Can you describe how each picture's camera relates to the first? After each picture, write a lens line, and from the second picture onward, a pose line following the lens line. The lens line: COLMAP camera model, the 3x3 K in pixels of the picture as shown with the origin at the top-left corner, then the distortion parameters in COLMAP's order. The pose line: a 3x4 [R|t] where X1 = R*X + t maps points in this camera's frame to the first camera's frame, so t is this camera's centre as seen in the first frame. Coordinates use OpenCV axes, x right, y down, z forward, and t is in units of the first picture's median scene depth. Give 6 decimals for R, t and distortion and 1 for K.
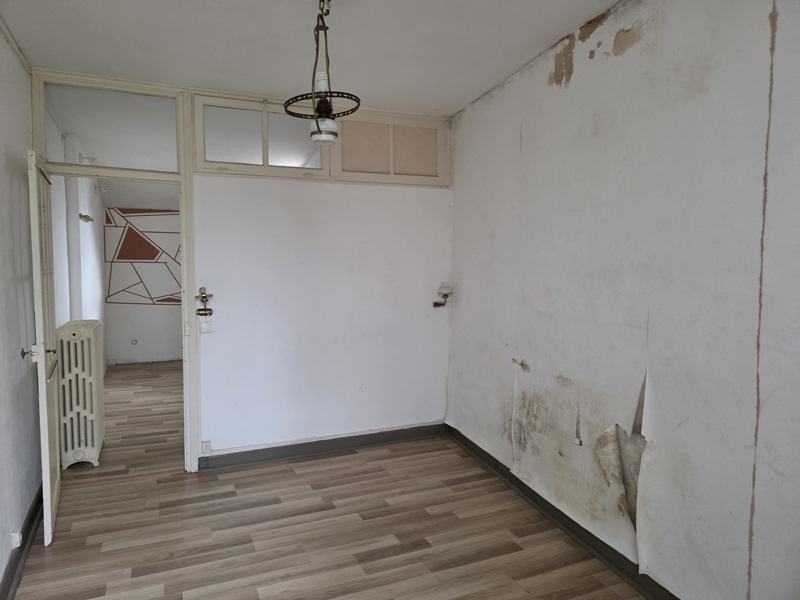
lens RADIAL K [[537.4, 0, 399.9], [0, 537.4, 295.3], [0, 0, 1]] dist [0.010689, 0.002022]
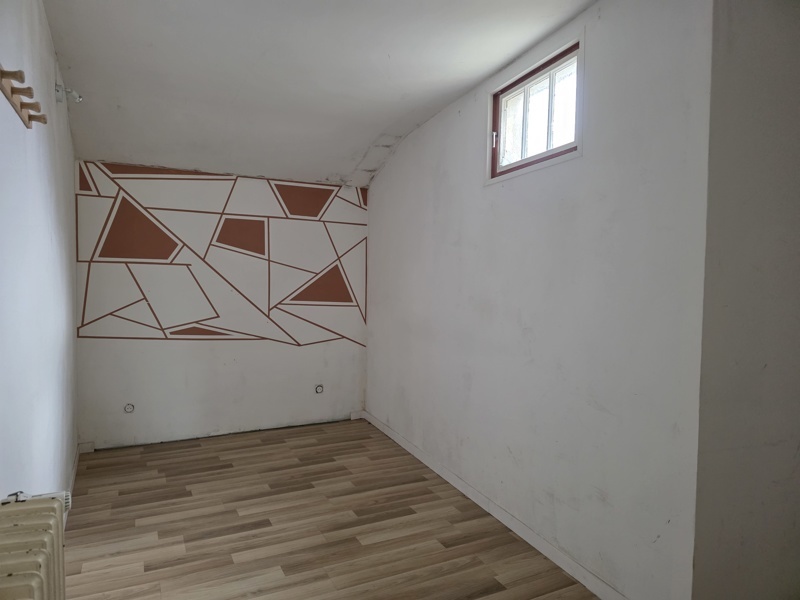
lens RADIAL K [[537.4, 0, 399.7], [0, 537.4, 306.9], [0, 0, 1]] dist [0.010689, 0.002022]
pose [[0.999069, 0.007578, 0.042474, -0.244154], [-0.007105, 0.999911, -0.011269, -0.012296], [-0.042556, 0.010957, 0.999034, 0.442131]]
